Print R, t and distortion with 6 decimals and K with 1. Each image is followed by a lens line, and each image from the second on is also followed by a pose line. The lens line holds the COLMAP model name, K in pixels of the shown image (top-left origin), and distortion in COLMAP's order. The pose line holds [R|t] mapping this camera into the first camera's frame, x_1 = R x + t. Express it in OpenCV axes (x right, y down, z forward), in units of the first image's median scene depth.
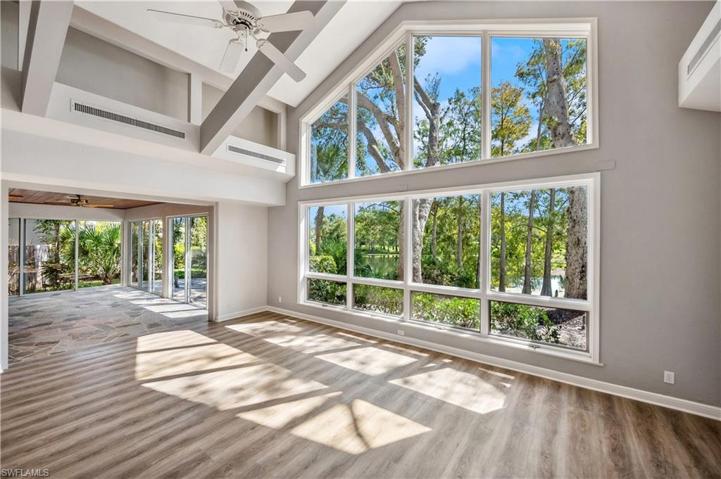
lens RADIAL K [[287.2, 0, 360.5], [0, 287.2, 239.5], [0, 0, 1]] dist [0.002916, 0.000565]
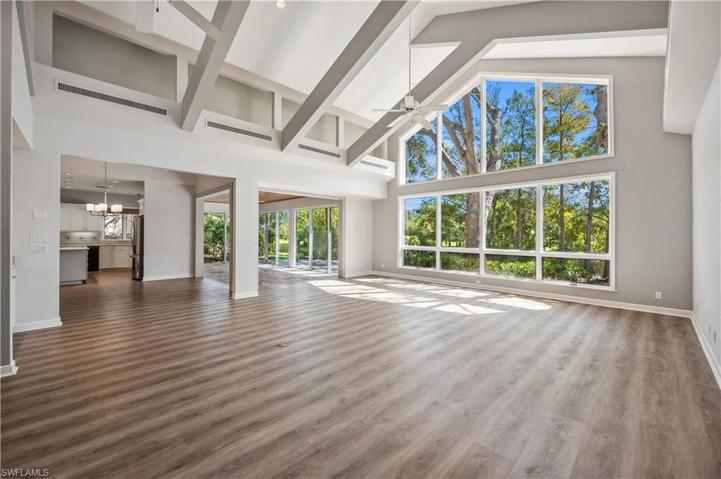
lens RADIAL K [[289.5, 0, 362.5], [0, 289.5, 233.3], [0, 0, 1]] dist [-0.003088, -0.000140]
pose [[0.987543, -0.001947, -0.157336, -0.164633], [0.000636, 0.999965, -0.008387, 0.065726], [0.157347, 0.008183, 0.987510, -0.433486]]
